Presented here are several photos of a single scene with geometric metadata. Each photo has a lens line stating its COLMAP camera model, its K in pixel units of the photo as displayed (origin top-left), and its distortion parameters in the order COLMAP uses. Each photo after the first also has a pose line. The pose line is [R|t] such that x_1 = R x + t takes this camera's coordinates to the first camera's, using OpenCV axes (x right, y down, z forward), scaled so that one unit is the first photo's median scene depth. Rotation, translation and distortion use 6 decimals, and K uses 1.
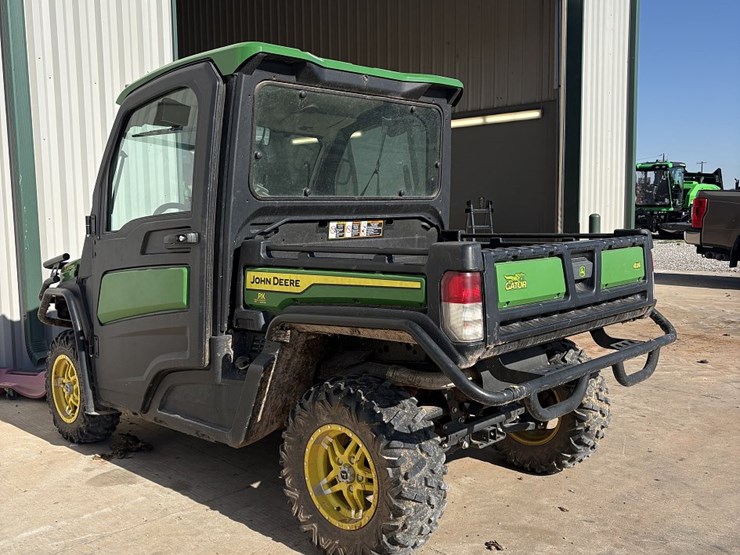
lens RADIAL K [[747.2, 0, 366.4], [0, 747.2, 265.6], [0, 0, 1]] dist [0.114023, -0.286005]
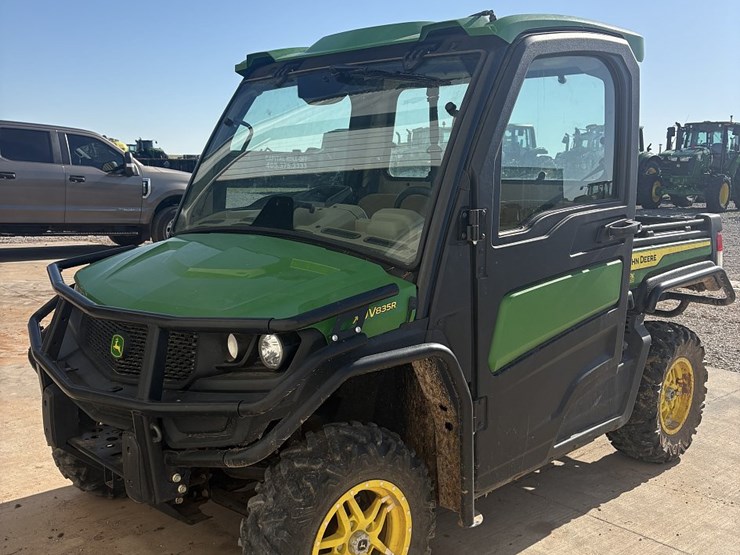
lens RADIAL K [[747.2, 0, 366.4], [0, 747.2, 265.6], [0, 0, 1]] dist [0.114023, -0.286005]
pose [[0.039423, -0.114241, 0.992671, -1.177754], [0.061415, 0.991842, 0.111706, -0.113532], [-0.997333, 0.056561, 0.046118, 1.278473]]
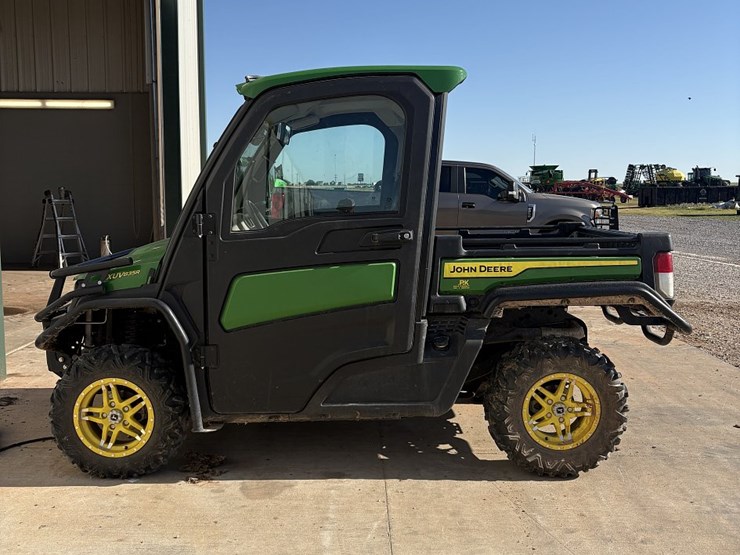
lens RADIAL K [[747.2, 0, 366.4], [0, 747.2, 265.6], [0, 0, 1]] dist [0.114023, -0.286005]
pose [[0.702583, -0.053319, 0.709602, -1.045581], [0.043153, 0.998546, 0.032304, -0.029652], [-0.710293, 0.007925, 0.703862, 0.267048]]
